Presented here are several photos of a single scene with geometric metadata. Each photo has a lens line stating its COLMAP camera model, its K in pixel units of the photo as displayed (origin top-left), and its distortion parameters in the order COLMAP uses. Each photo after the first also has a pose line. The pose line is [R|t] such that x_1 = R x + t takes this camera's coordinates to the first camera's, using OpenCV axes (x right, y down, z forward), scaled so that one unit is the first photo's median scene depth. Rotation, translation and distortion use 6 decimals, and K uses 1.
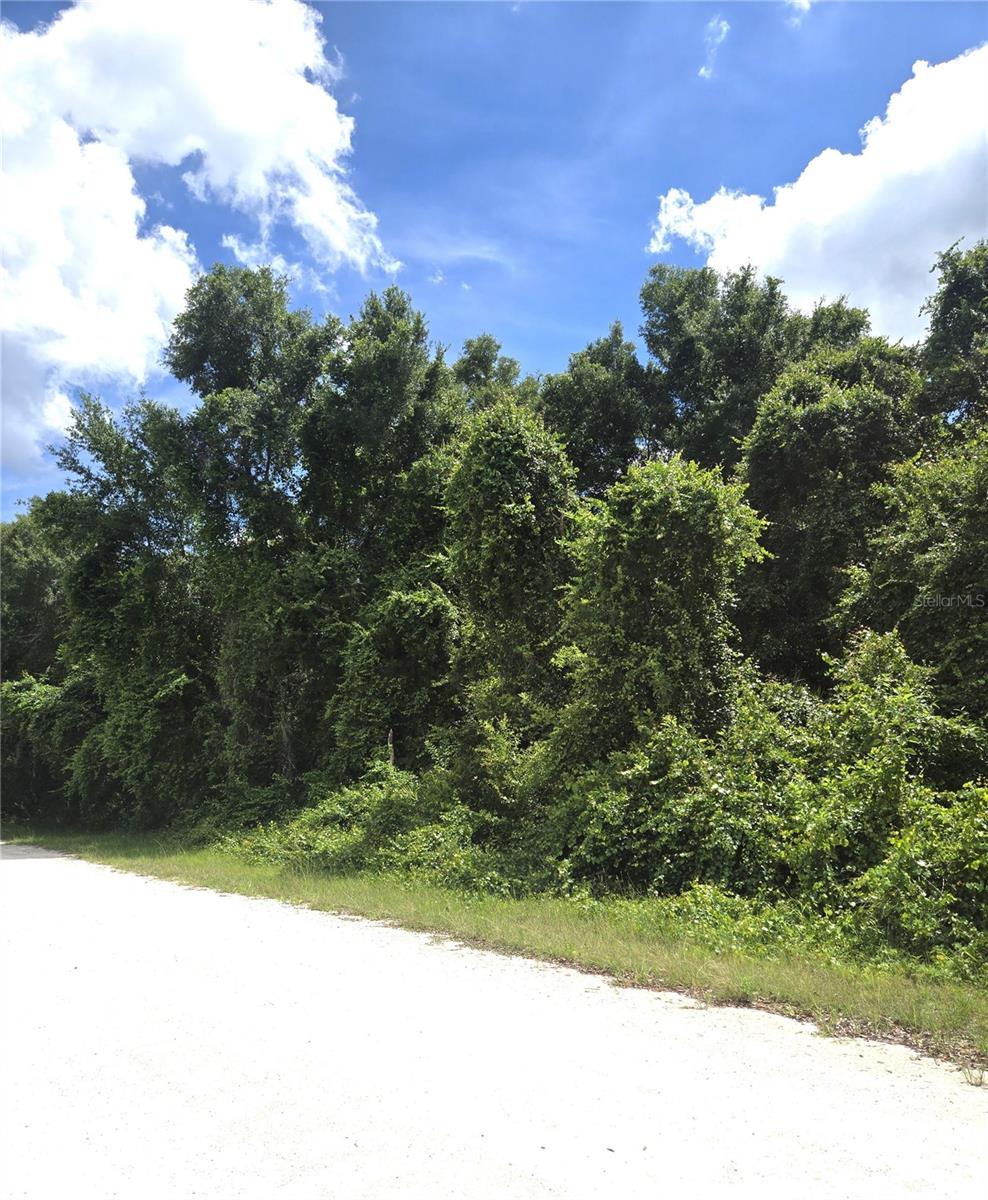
lens RADIAL K [[958.6, 0, 528.1], [0, 958.6, 652.1], [0, 0, 1]] dist [0.047970, 0.005147]
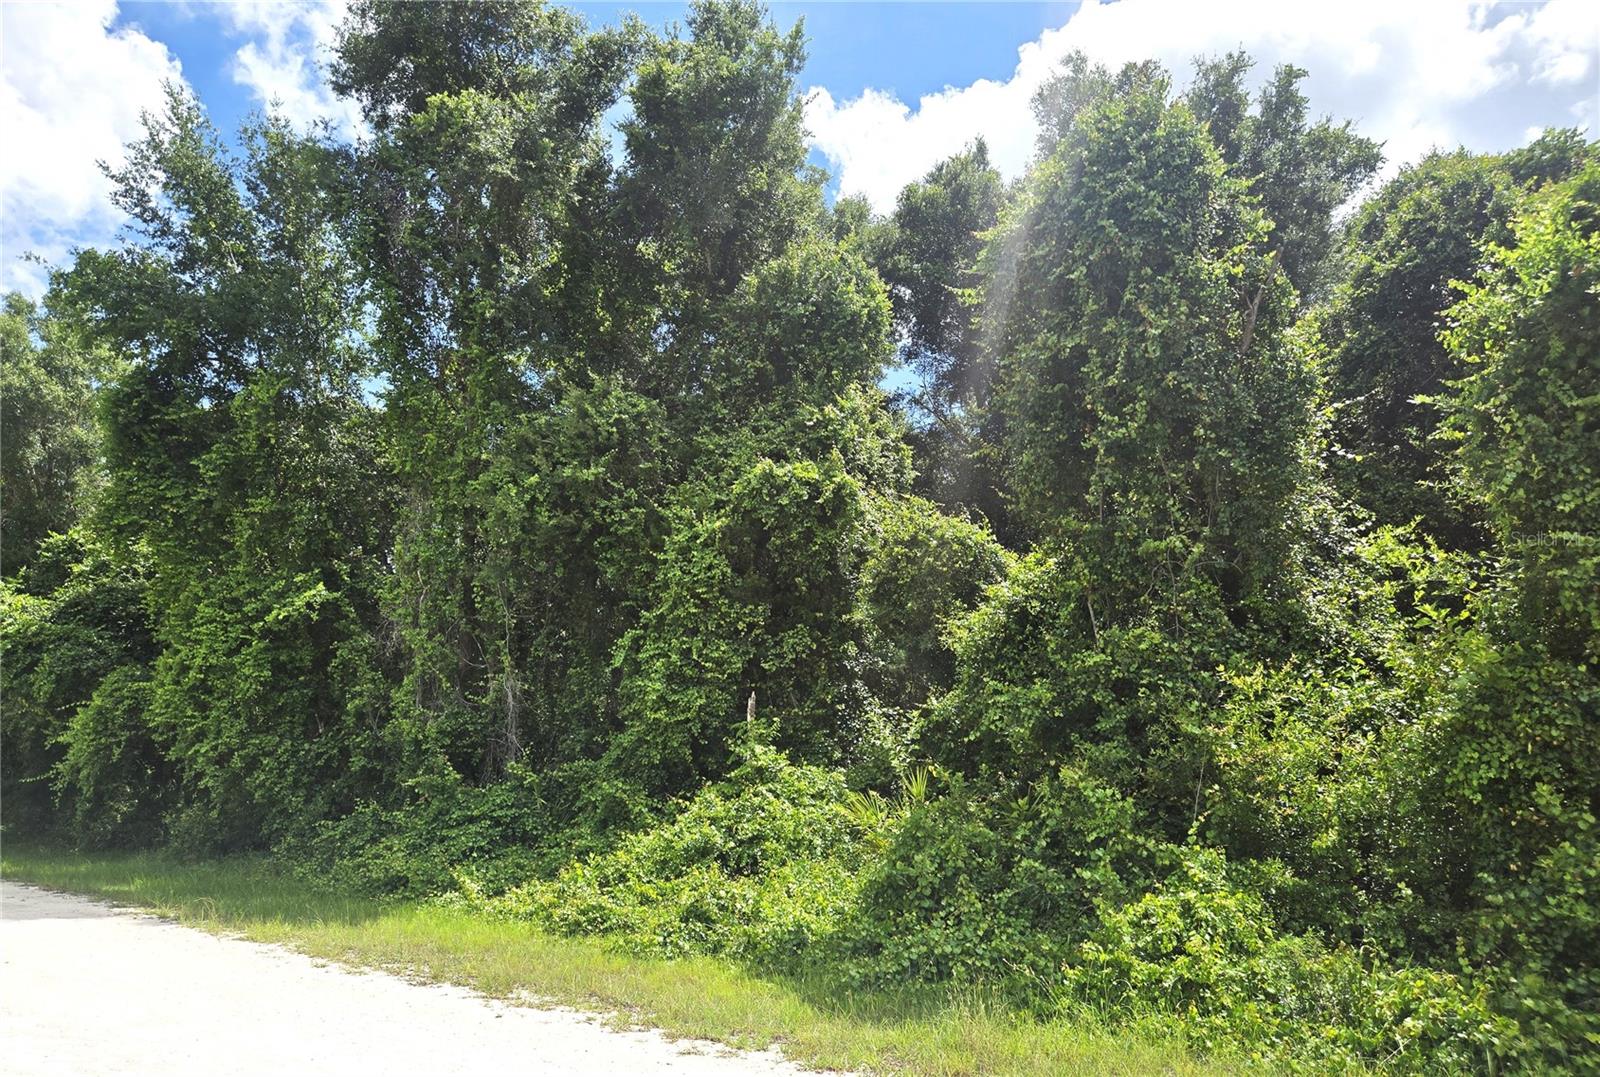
lens RADIAL K [[1126.5, 0, 821.0], [0, 1126.5, 585.9], [0, 0, 1]] dist [0.060188, -0.046822]
pose [[0.976206, 0.070645, 0.205017, -0.205295], [-0.061433, 0.996809, -0.050965, 0.040710], [-0.207963, 0.037158, 0.977431, 0.275009]]
